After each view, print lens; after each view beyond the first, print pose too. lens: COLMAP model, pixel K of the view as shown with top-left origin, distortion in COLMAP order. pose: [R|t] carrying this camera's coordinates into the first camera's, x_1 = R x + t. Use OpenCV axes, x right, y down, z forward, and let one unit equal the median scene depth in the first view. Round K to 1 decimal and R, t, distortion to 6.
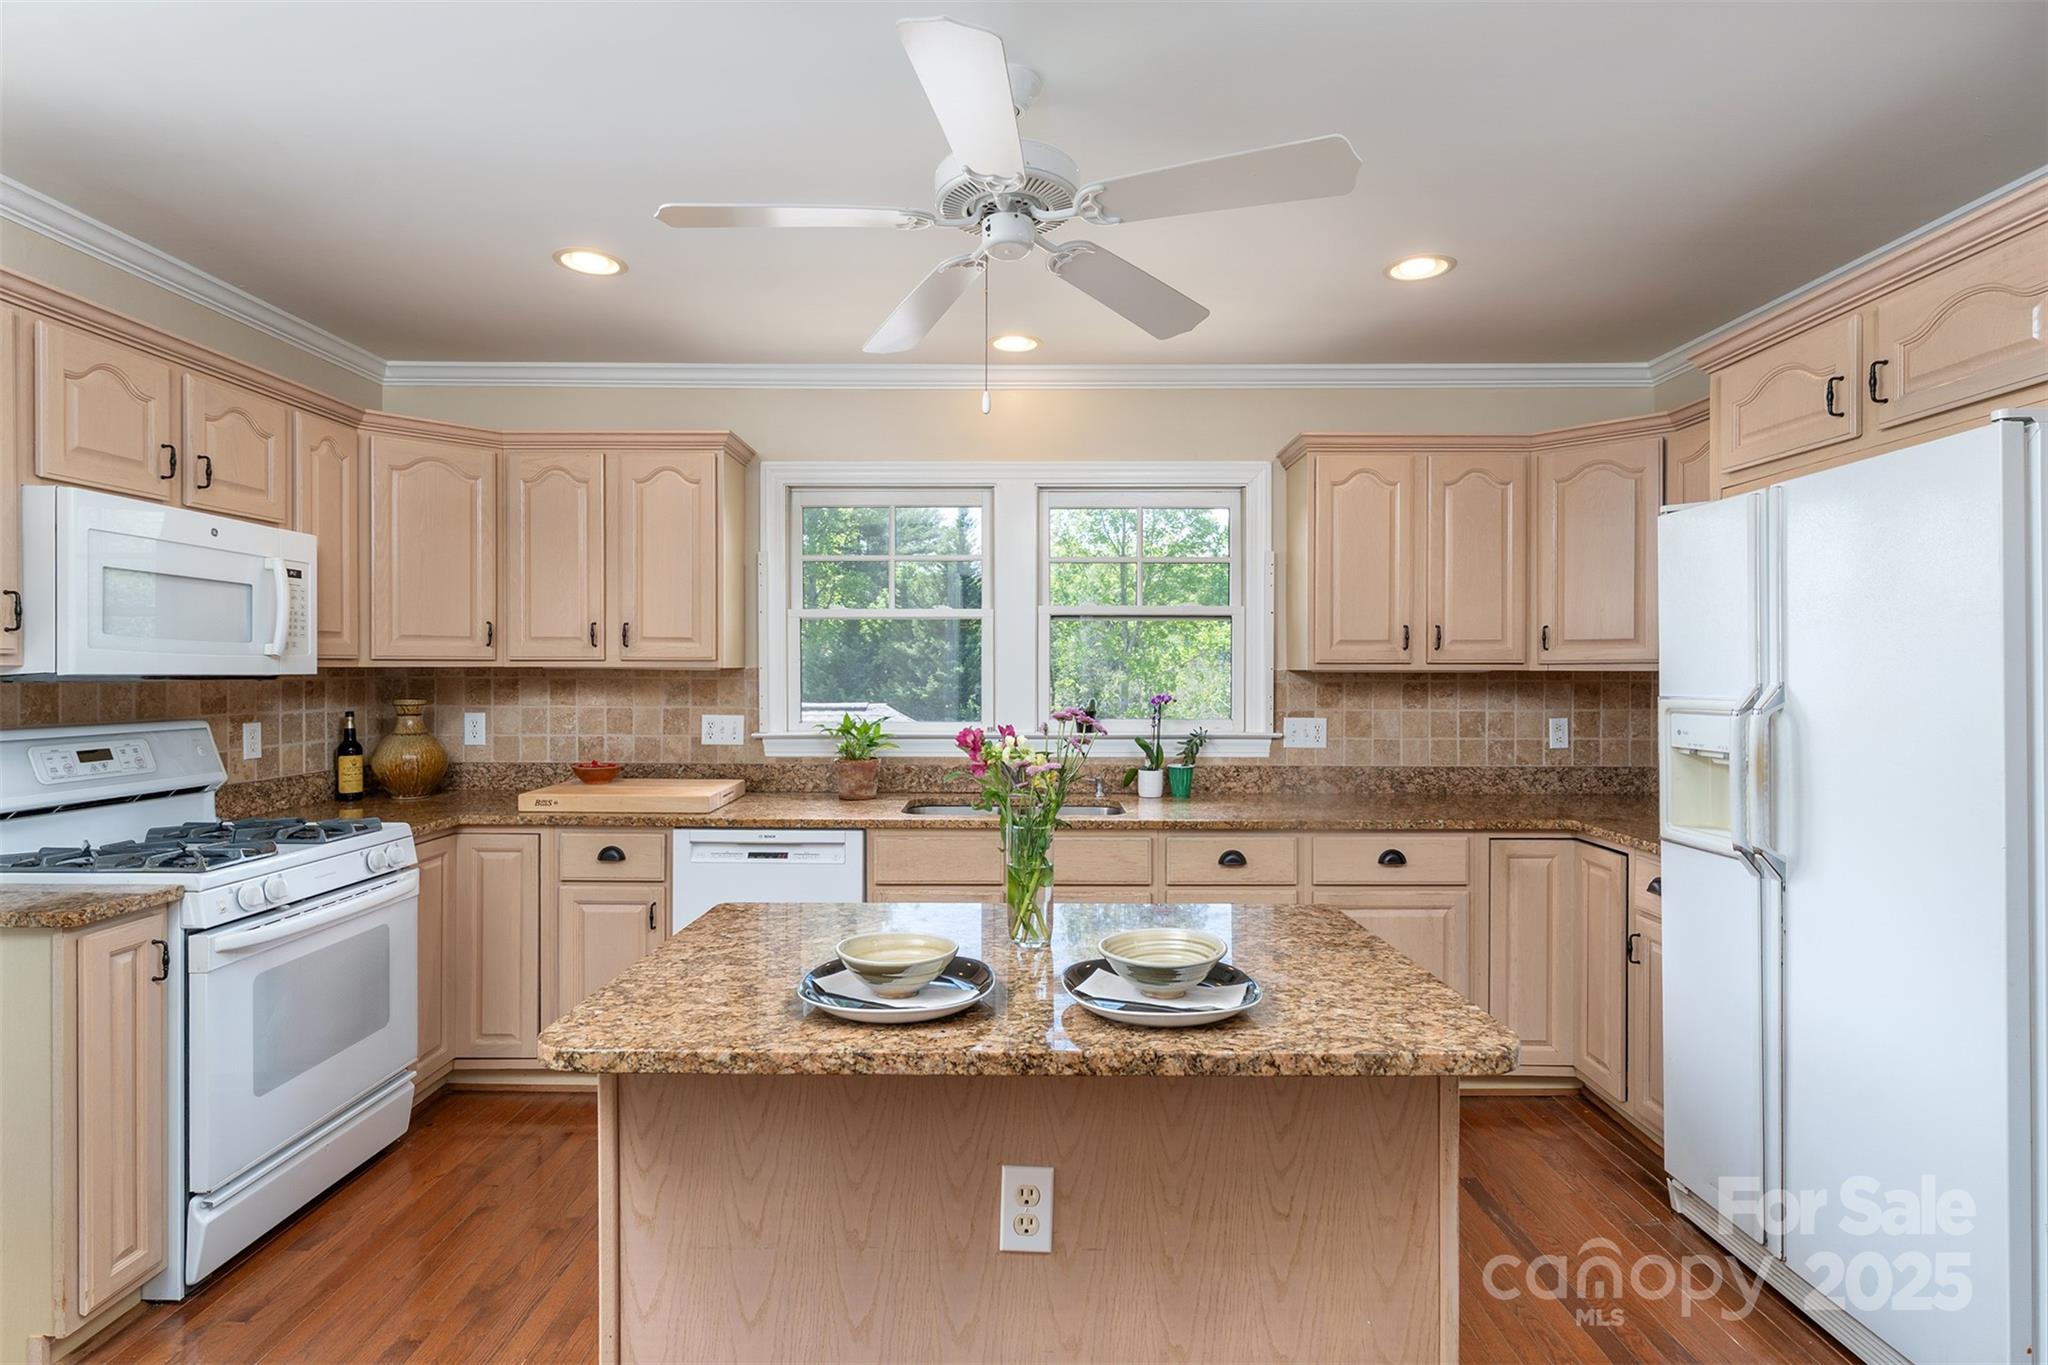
lens RADIAL K [[1012.6, 0, 1014.4], [0, 1012.6, 674.0], [0, 0, 1]] dist [-0.001860, 0.001007]
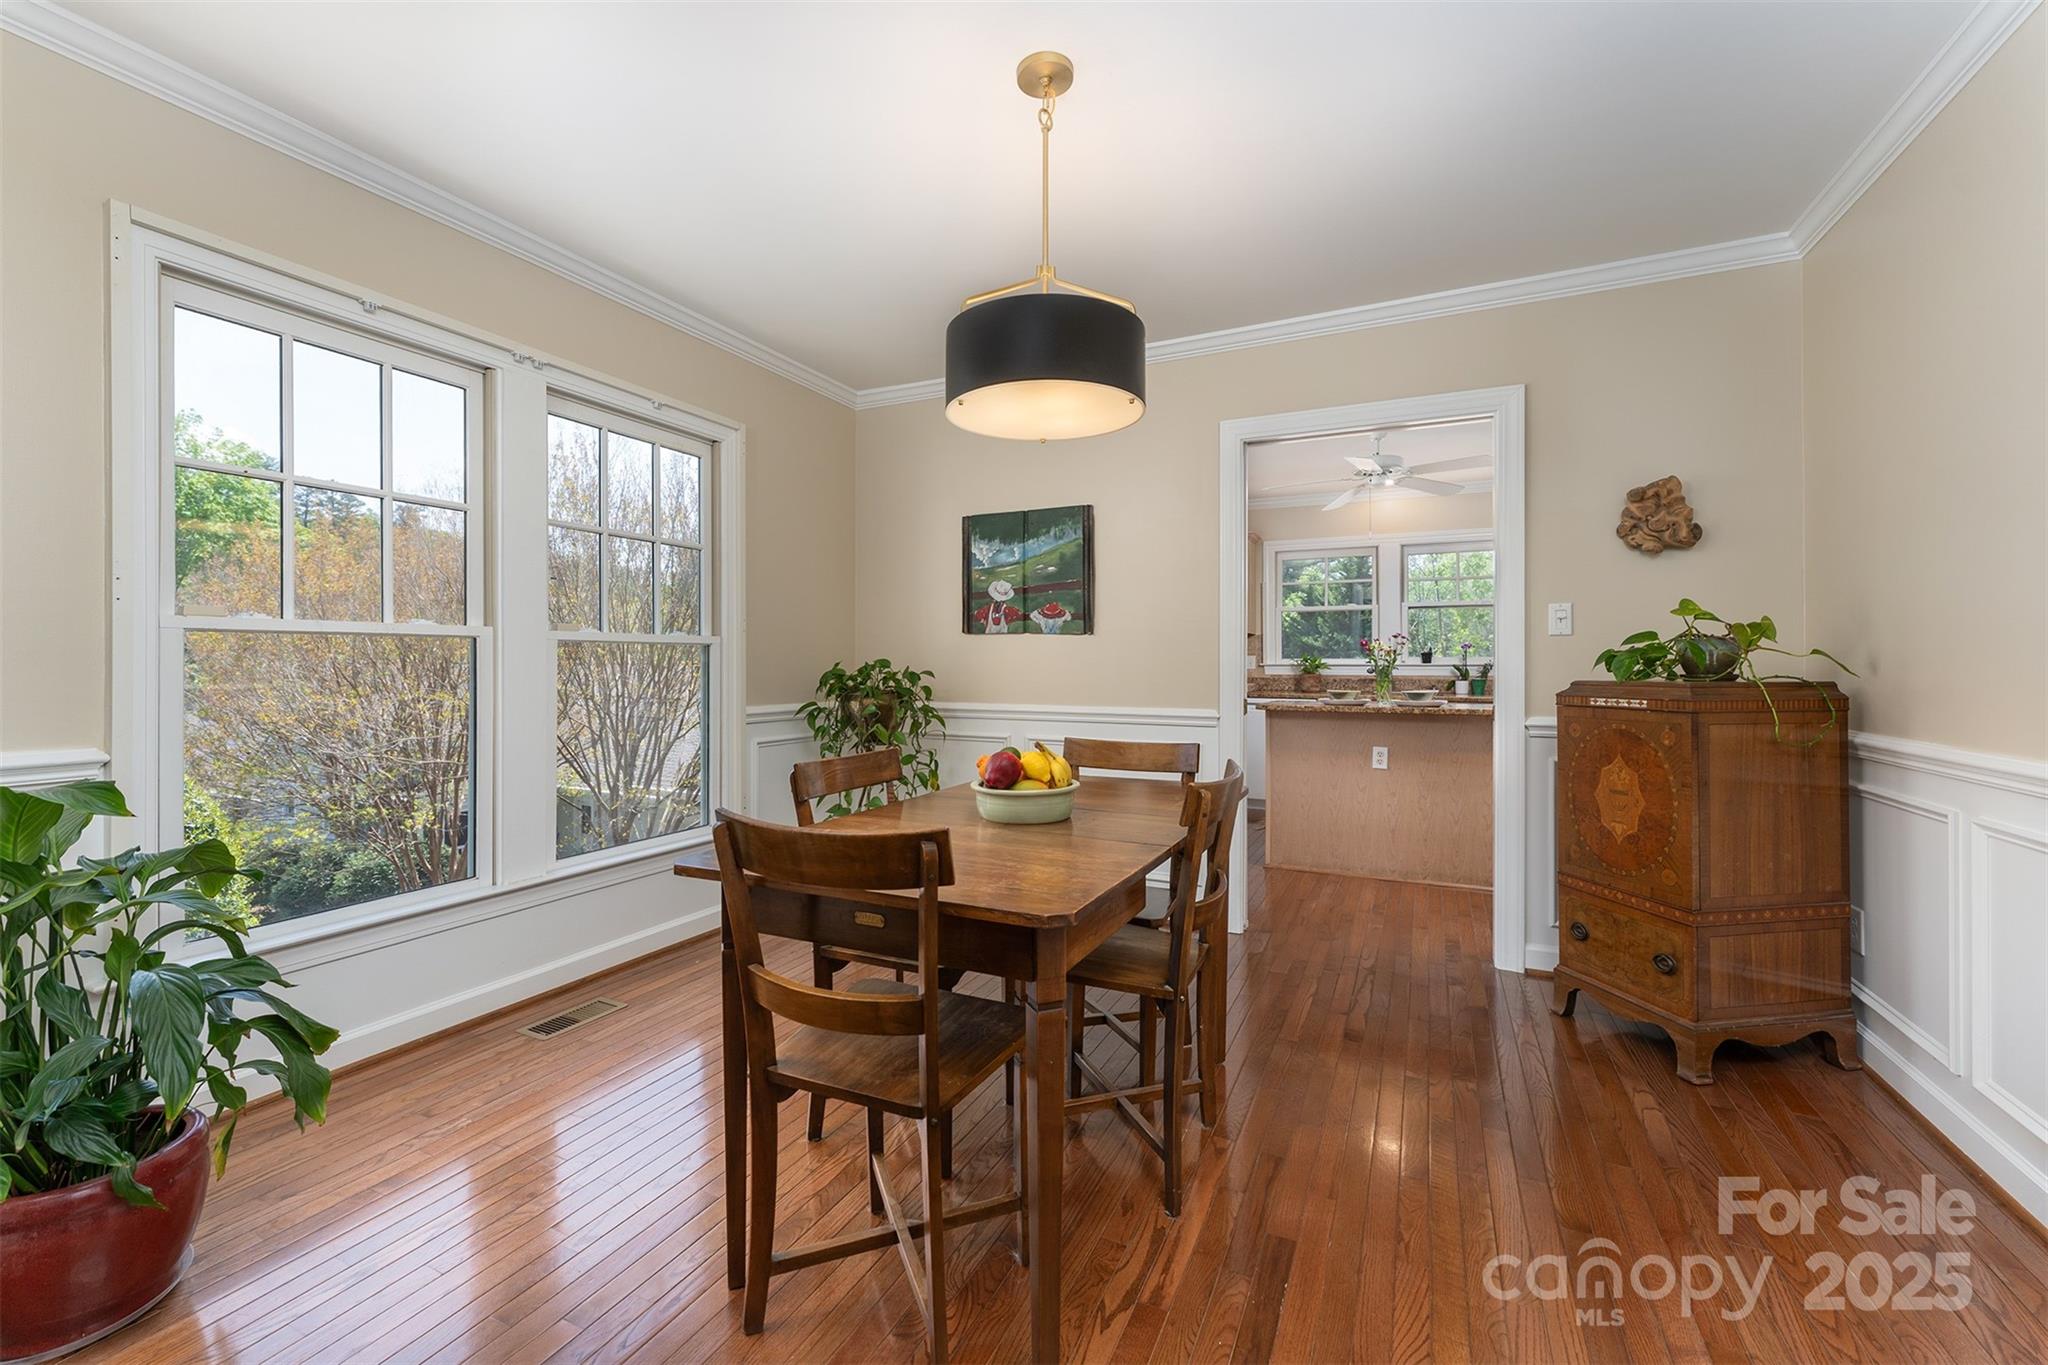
lens RADIAL K [[836.6, 0, 1008.6], [0, 836.6, 663.7], [0, 0, 1]] dist [0.002370, 0.000215]
pose [[0.900053, 0.000057, -0.435780, 0.049214], [-0.001687, 0.999993, -0.003353, 0.069991], [0.435777, 0.003753, 0.900047, -0.962226]]
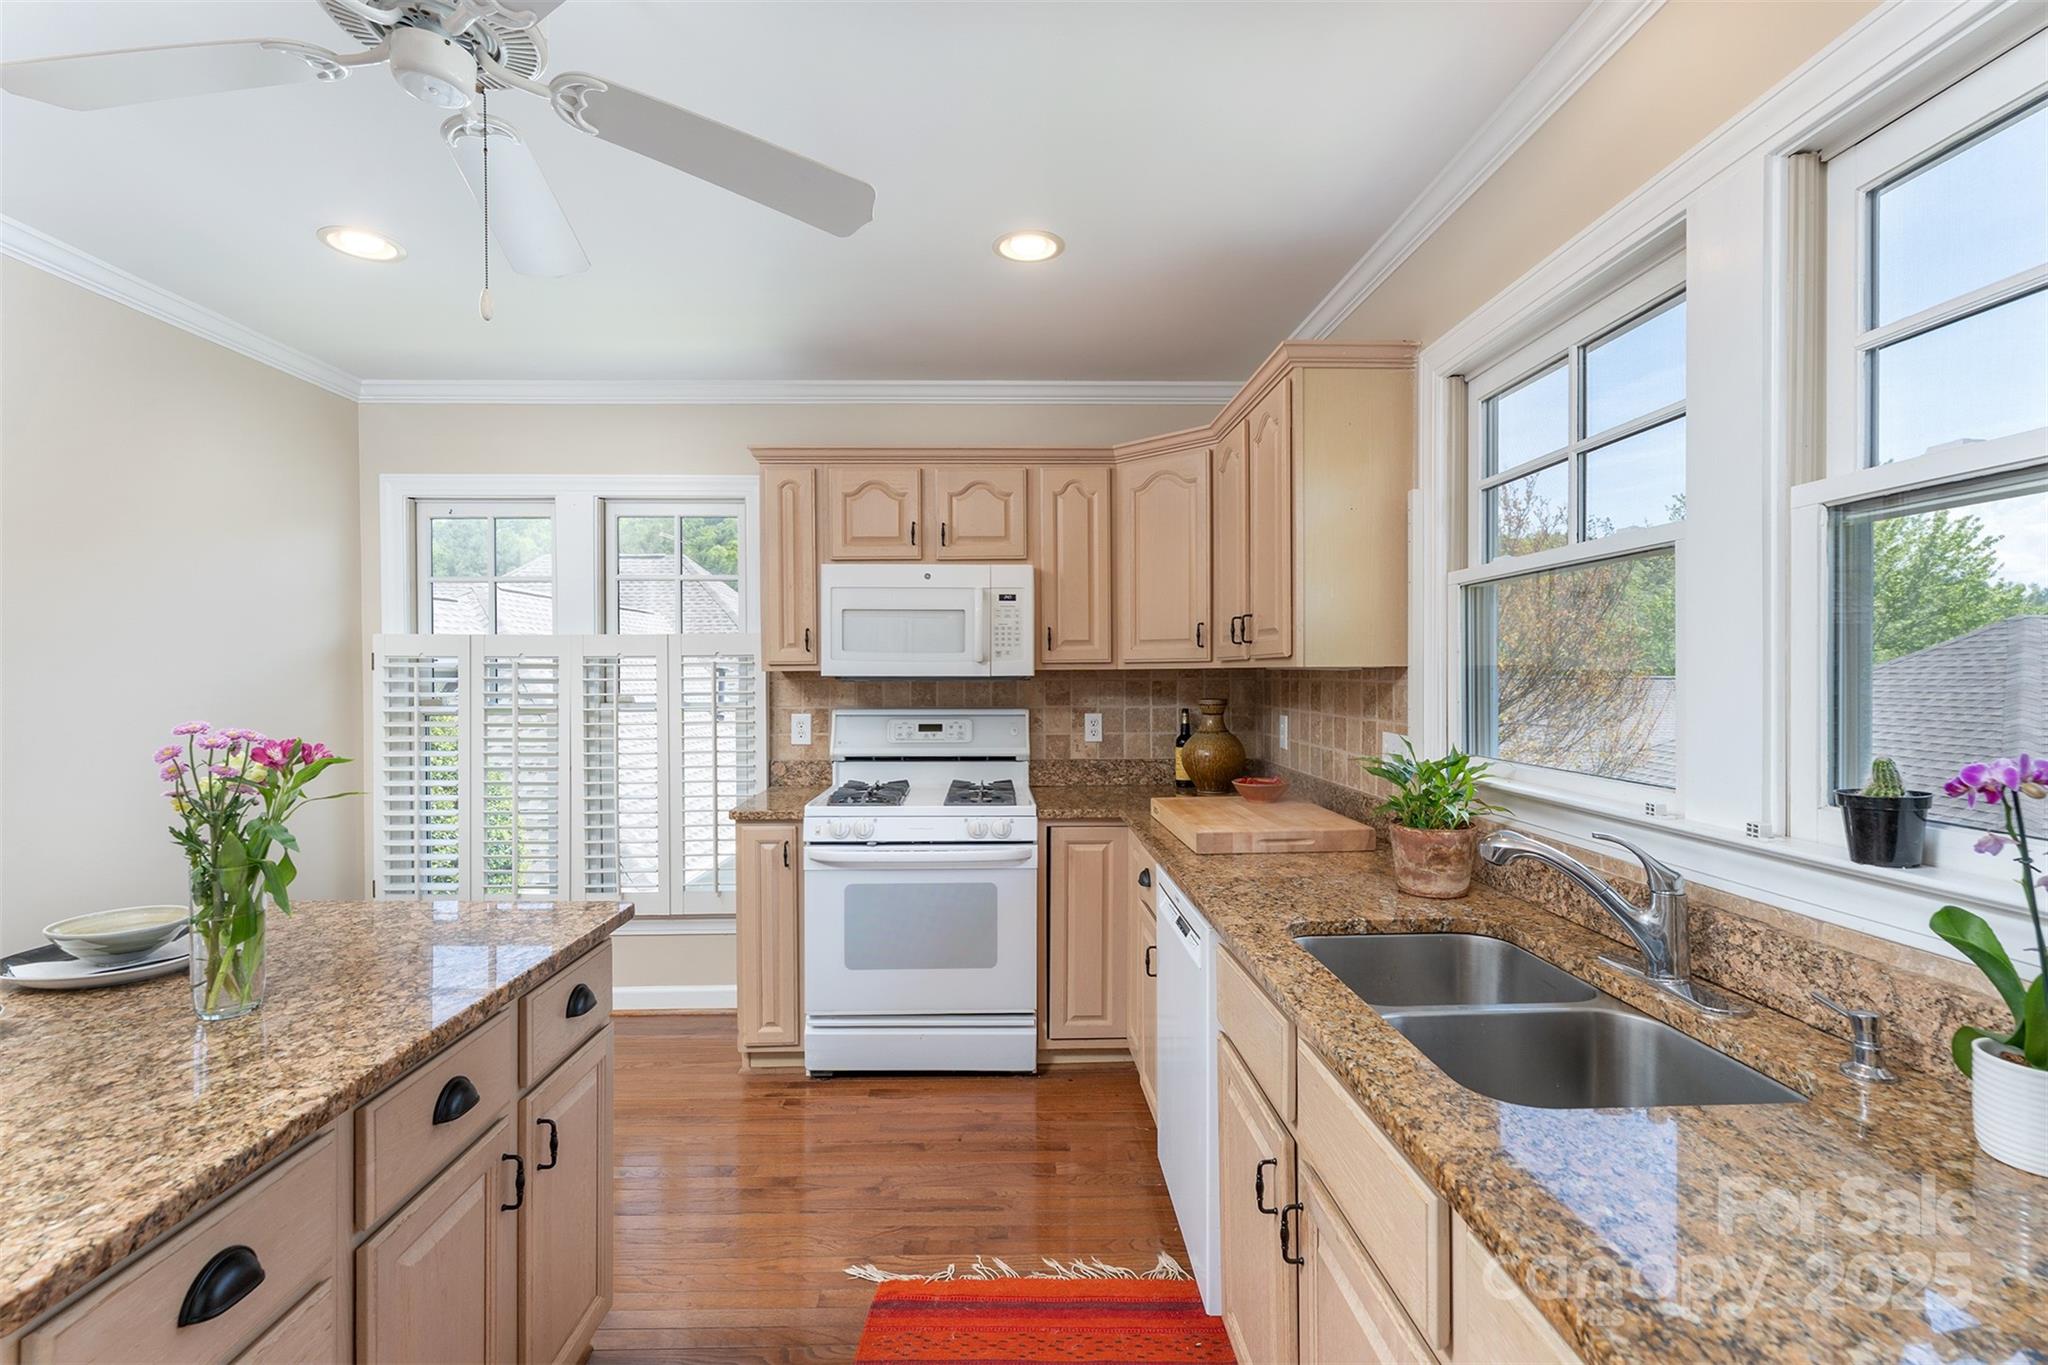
lens RADIAL K [[926.6, 0, 1033.0], [0, 926.6, 681.0], [0, 0, 1]] dist [0.000720, 0.000170]
pose [[0.030769, 0.004894, -0.999515, 0.370547], [0.001155, 0.999987, 0.004932, 0.000812], [0.999526, -0.001306, 0.030763, 0.783464]]
